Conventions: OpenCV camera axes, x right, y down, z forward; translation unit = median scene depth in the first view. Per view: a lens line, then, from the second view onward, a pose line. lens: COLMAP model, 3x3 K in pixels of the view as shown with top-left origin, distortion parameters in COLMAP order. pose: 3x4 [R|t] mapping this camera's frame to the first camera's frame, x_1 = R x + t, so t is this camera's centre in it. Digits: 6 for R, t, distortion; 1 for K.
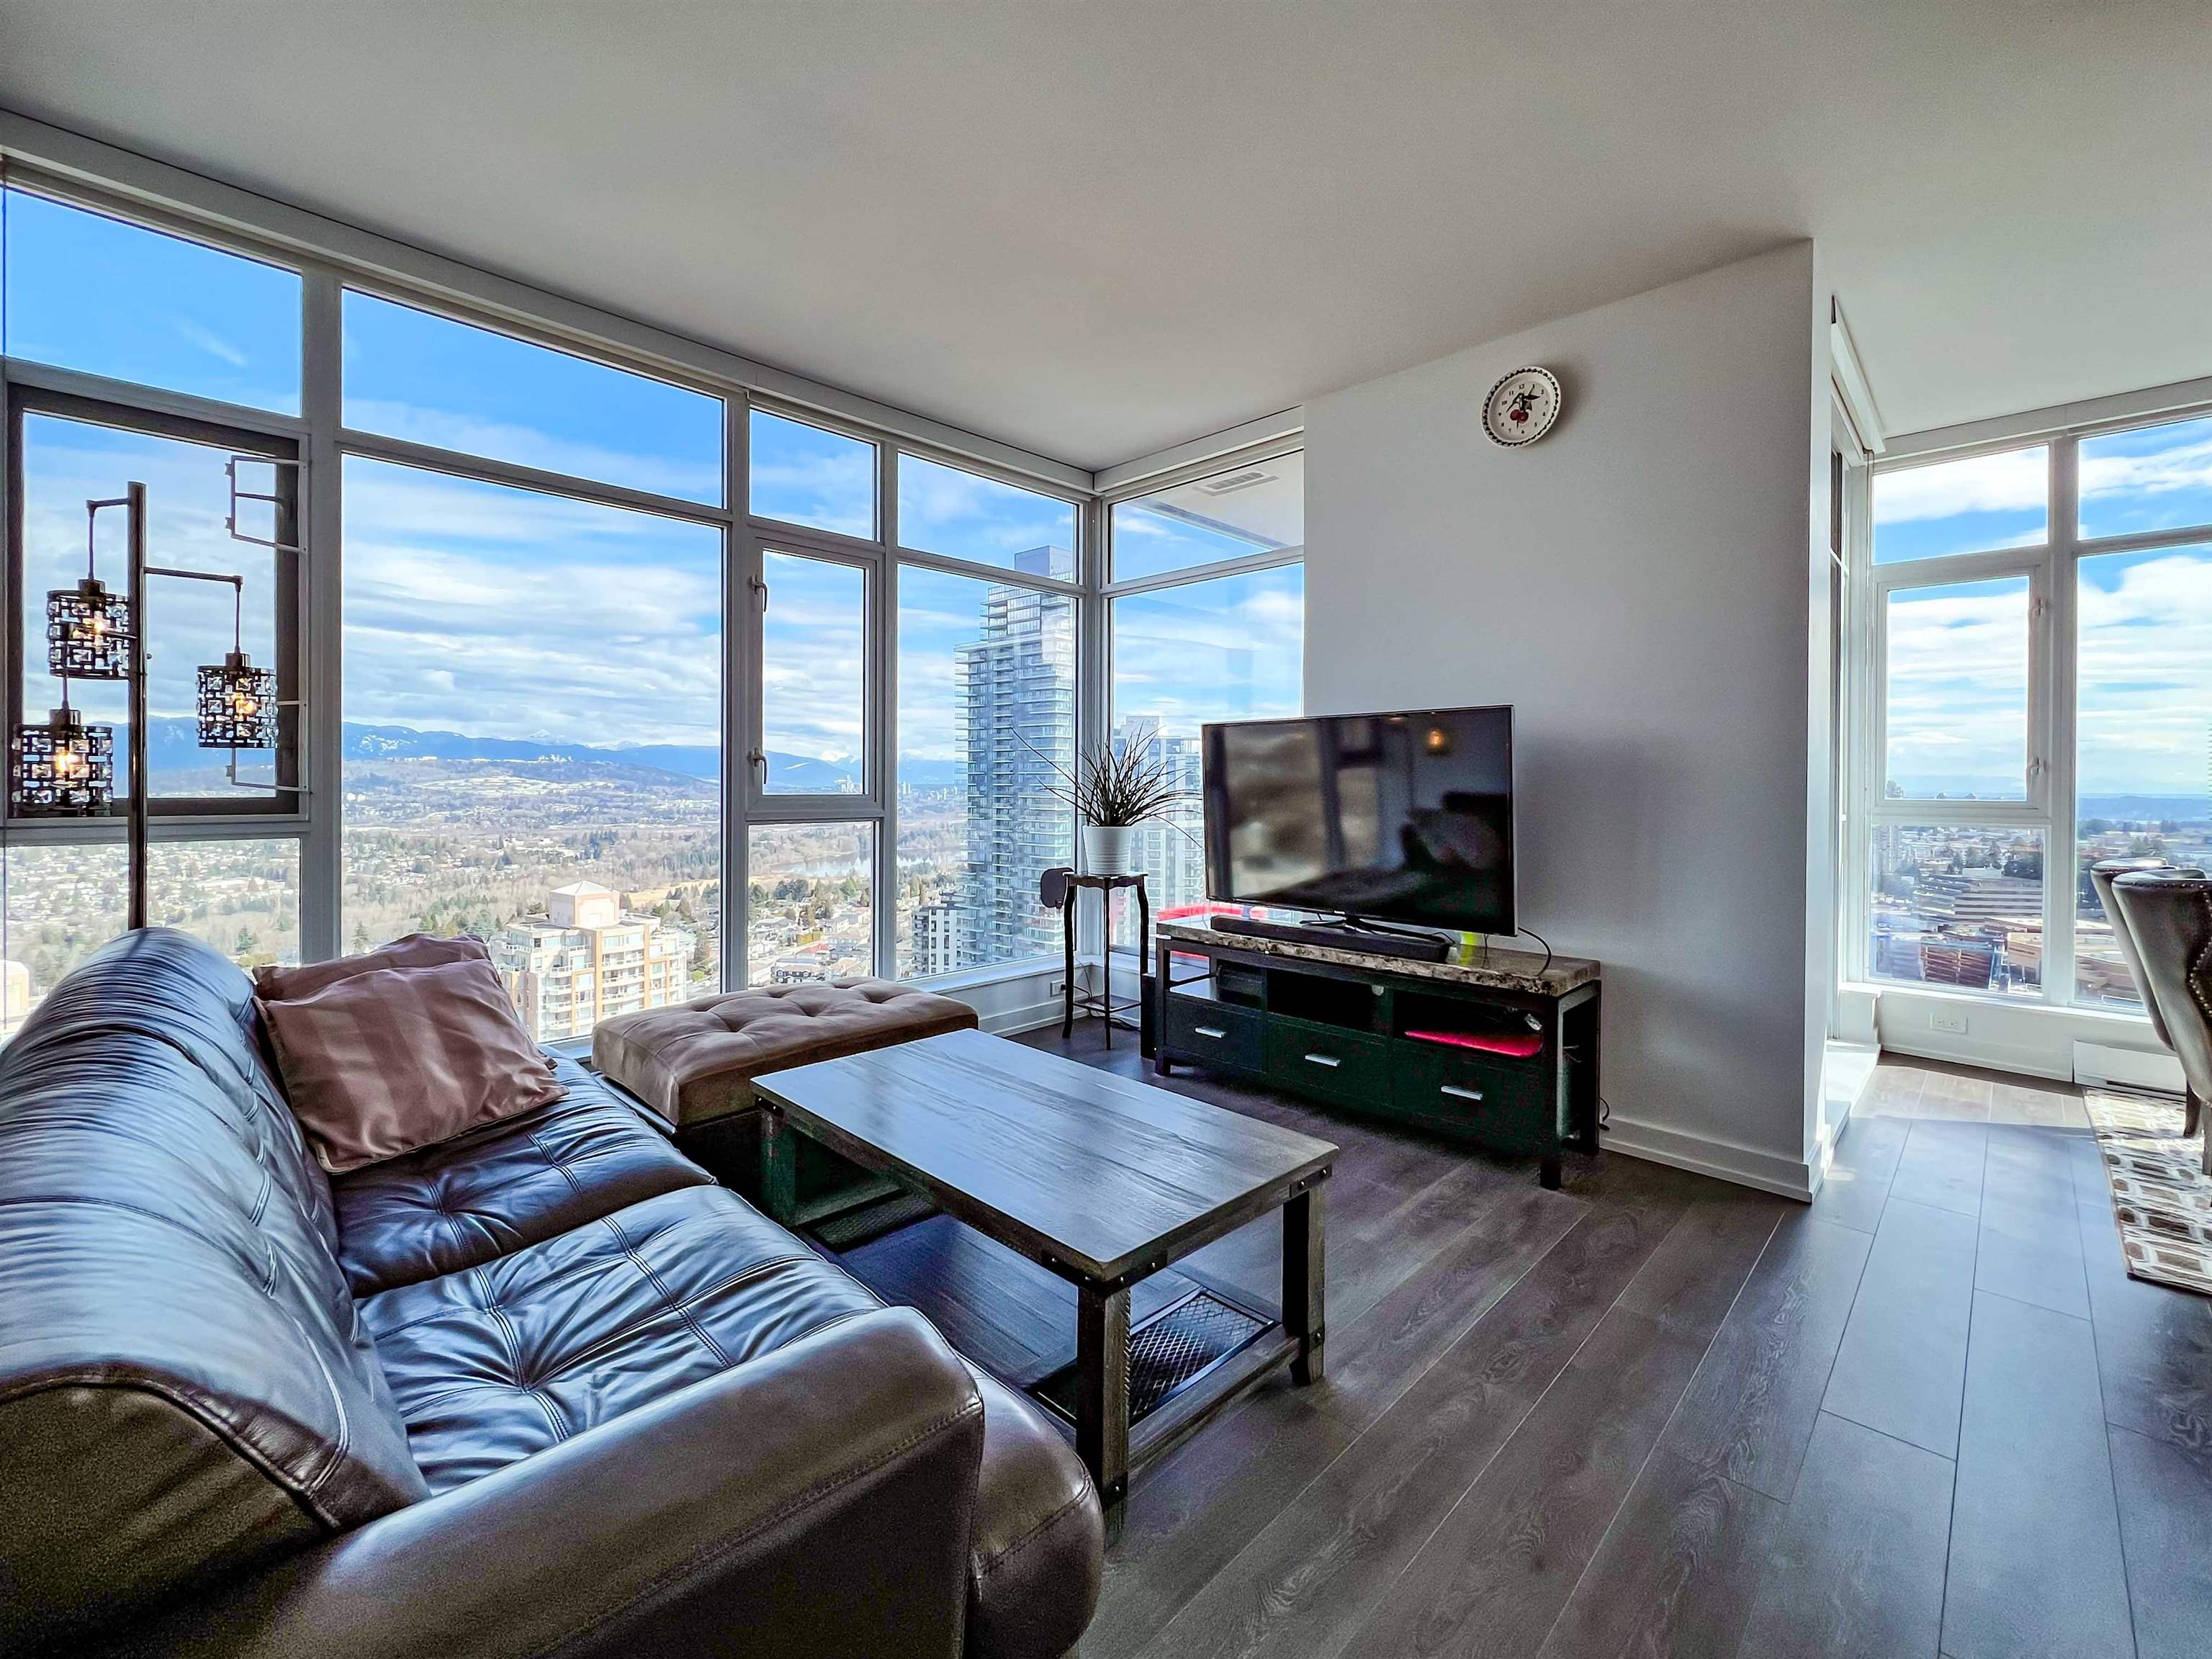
lens RADIAL K [[928.4, 0, 1103.1], [0, 928.4, 791.8], [0, 0, 1]] dist [-0.000169, -0.000382]
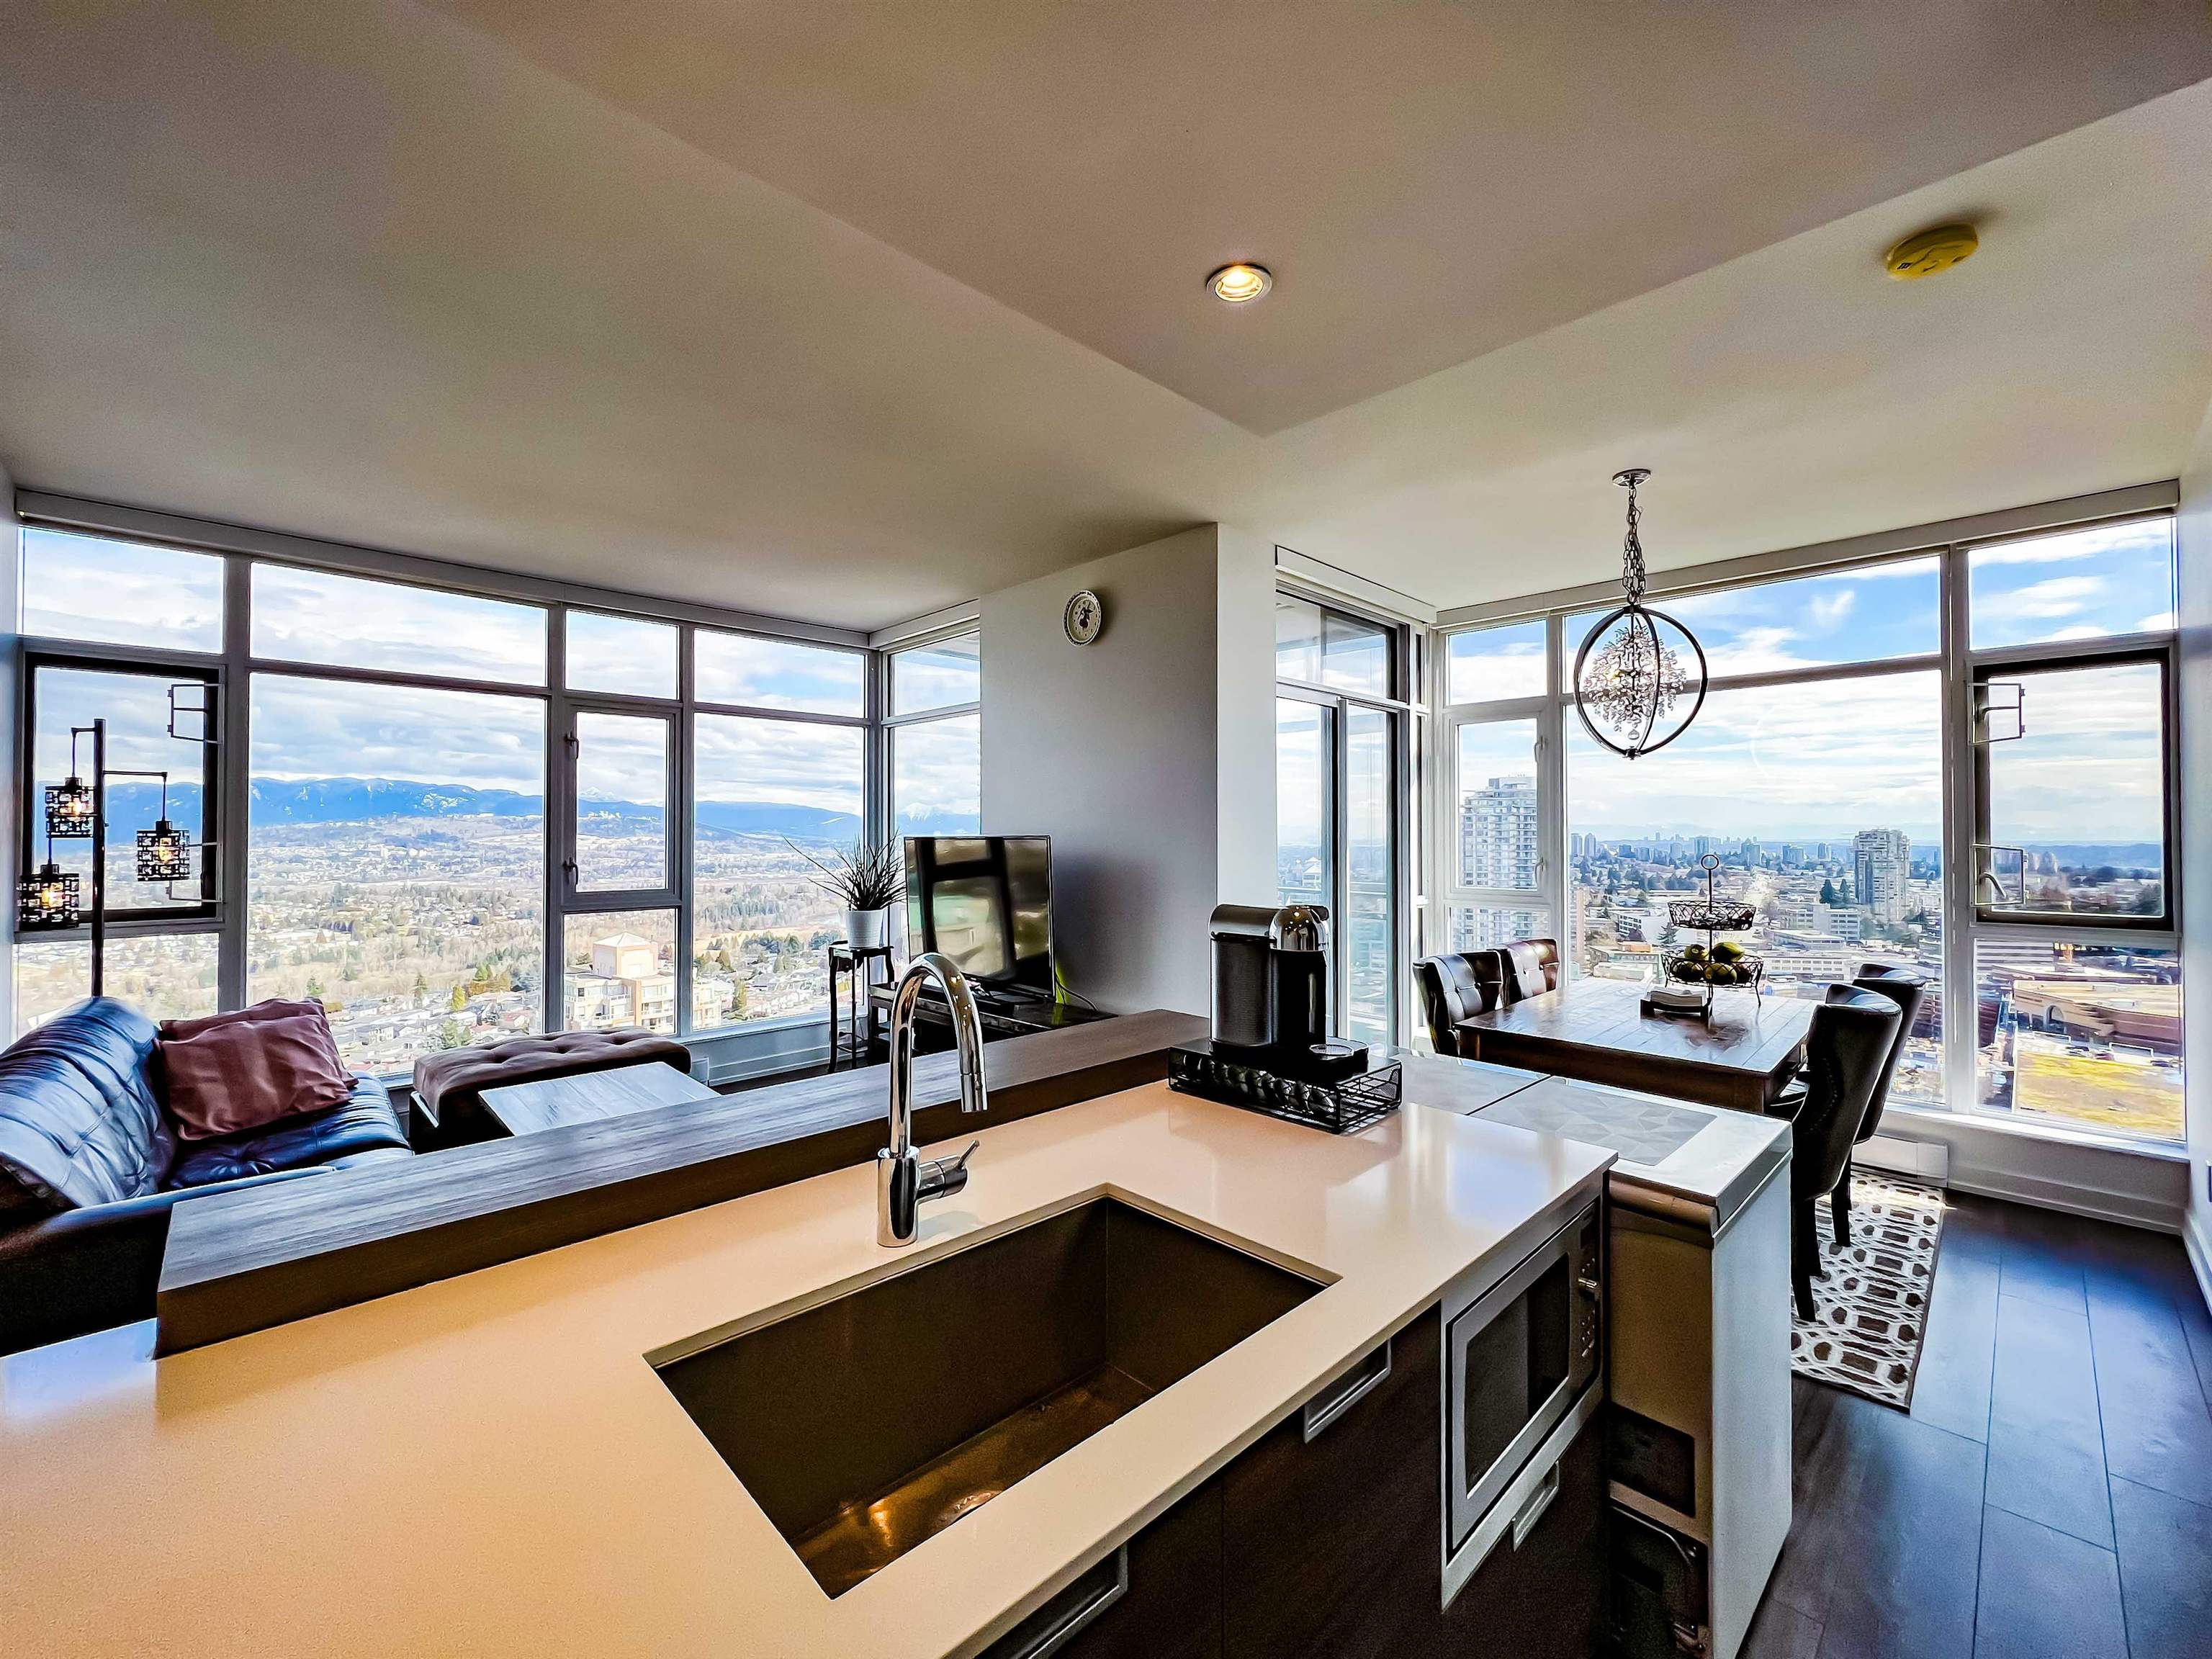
lens RADIAL K [[906.3, 0, 1106.0], [0, 906.3, 829.5], [0, 0, 1]] dist [-0.001744, 0.000272]
pose [[0.999588, -0.006194, -0.028038, 0.450944], [0.005762, 0.999864, -0.015485, -0.063923], [0.028130, 0.015317, 0.999487, -0.312125]]
